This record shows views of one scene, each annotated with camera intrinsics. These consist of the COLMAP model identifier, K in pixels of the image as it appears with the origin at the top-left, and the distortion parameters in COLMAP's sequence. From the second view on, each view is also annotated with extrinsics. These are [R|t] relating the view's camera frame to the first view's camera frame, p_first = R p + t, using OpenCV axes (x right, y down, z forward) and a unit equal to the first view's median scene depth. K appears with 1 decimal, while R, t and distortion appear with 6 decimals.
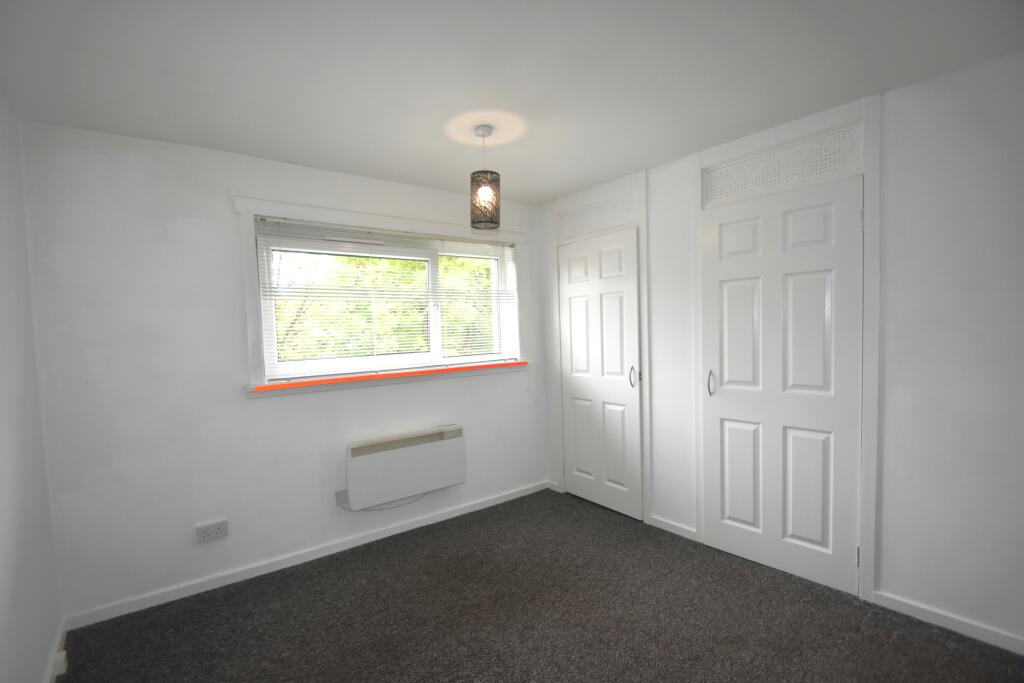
lens RADIAL K [[465.9, 0, 501.0], [0, 465.9, 349.0], [0, 0, 1]] dist [0.027832, -0.000167]
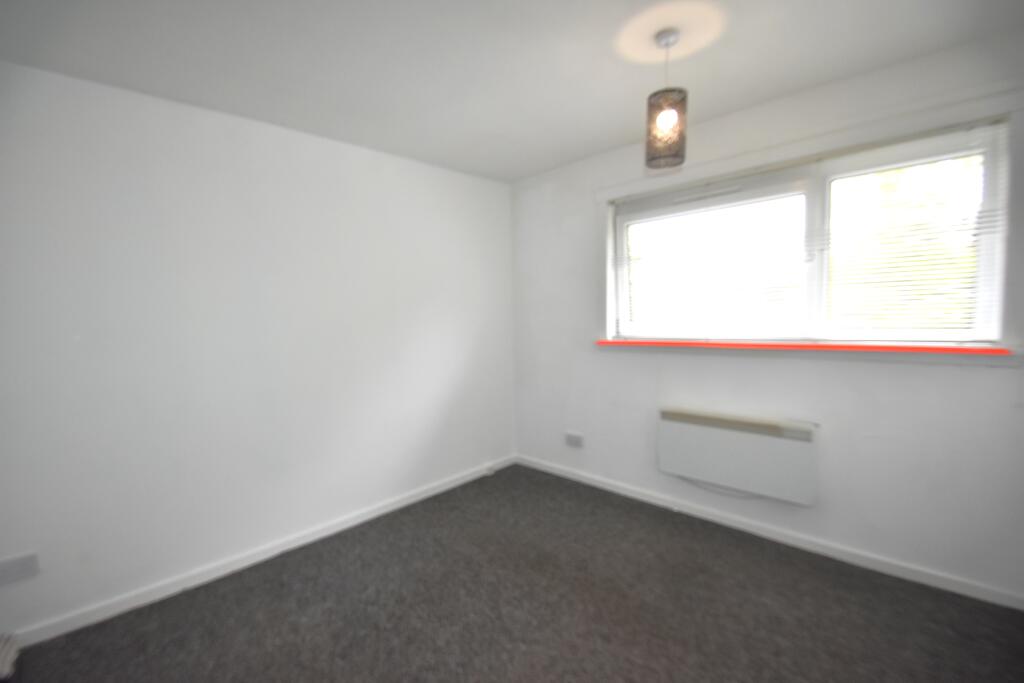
lens RADIAL K [[465.9, 0, 501.0], [0, 465.9, 349.0], [0, 0, 1]] dist [0.027832, -0.000167]
pose [[0.156219, 0.104960, -0.982130, 0.664778], [-0.018884, 0.994473, 0.103276, -0.022247], [0.987542, 0.002413, 0.157338, 0.535429]]
